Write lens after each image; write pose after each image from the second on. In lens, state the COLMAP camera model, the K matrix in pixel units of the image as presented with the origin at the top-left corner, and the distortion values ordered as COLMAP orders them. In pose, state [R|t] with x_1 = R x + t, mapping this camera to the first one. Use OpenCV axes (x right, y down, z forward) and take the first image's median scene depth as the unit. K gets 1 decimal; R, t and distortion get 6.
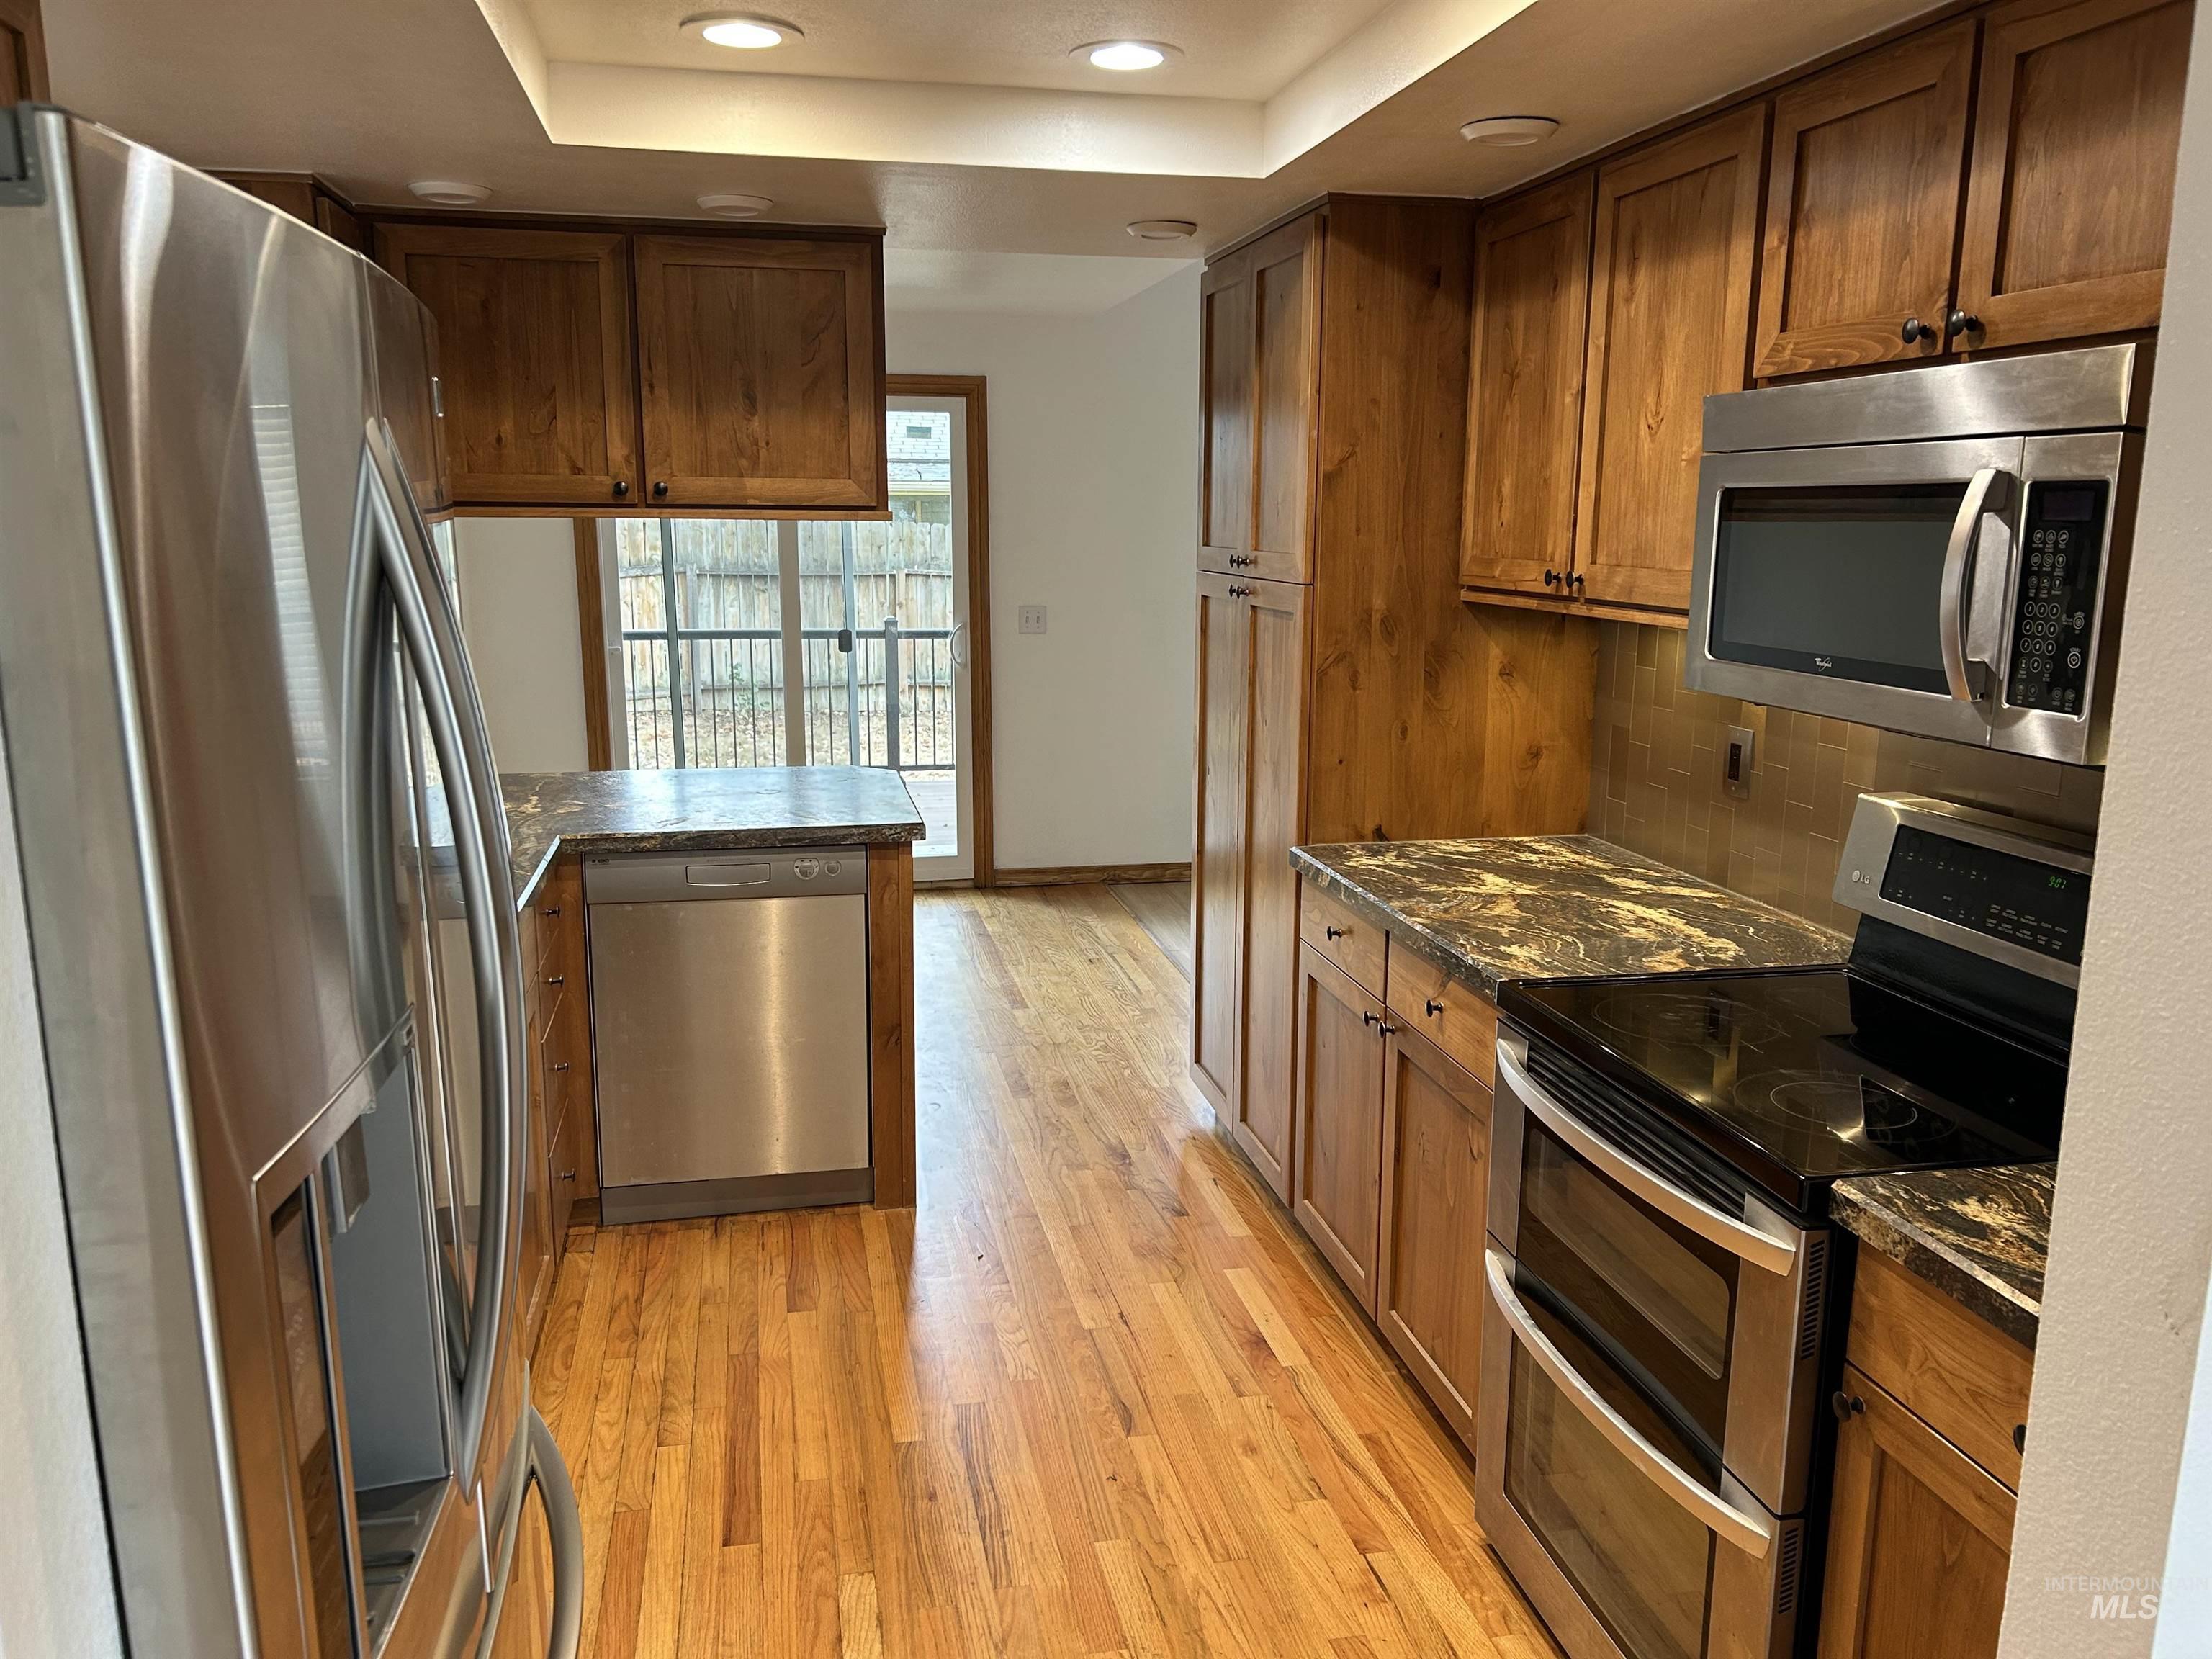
lens RADIAL K [[1660.0, 0, 1102.1], [0, 1660.0, 818.6], [0, 0, 1]] dist [0.052791, -0.051409]
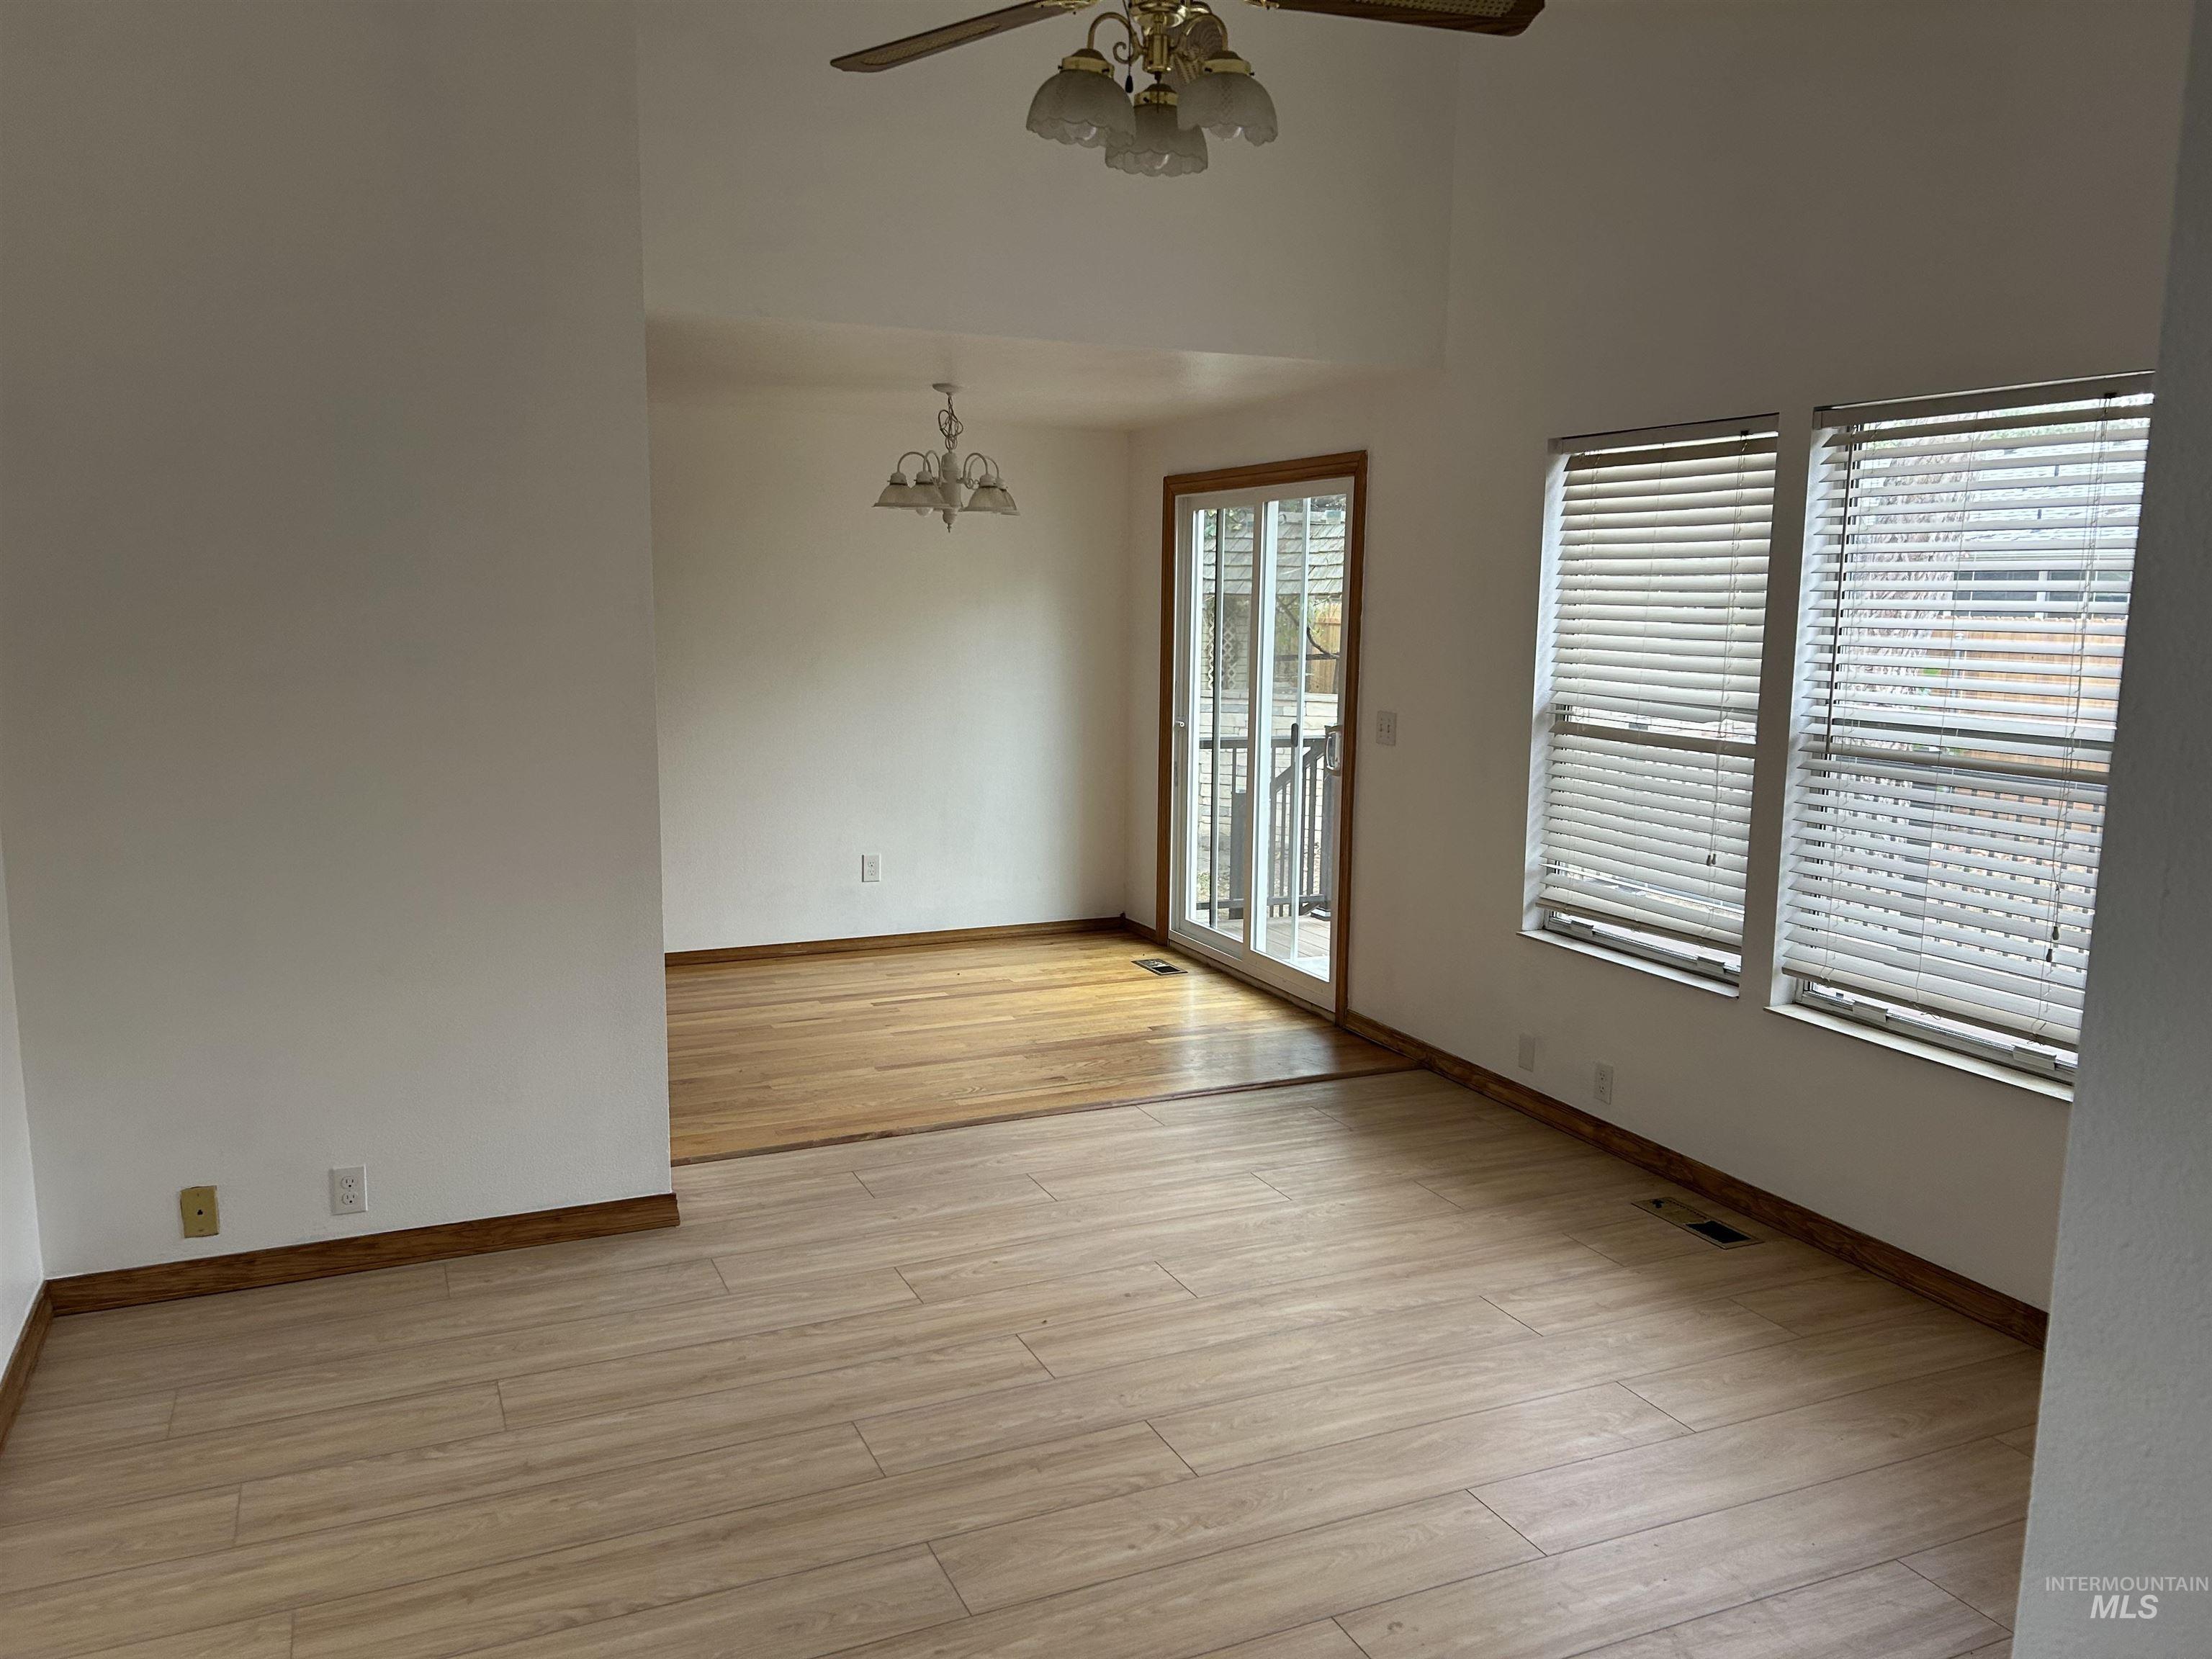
lens RADIAL K [[1660.0, 0, 1102.1], [0, 1660.0, 818.6], [0, 0, 1]] dist [0.052791, -0.051409]
pose [[0.215712, 0.137079, -0.966787, 0.752752], [-0.188372, 0.977341, 0.096545, -0.129587], [0.958115, 0.161290, 0.236646, 0.667281]]
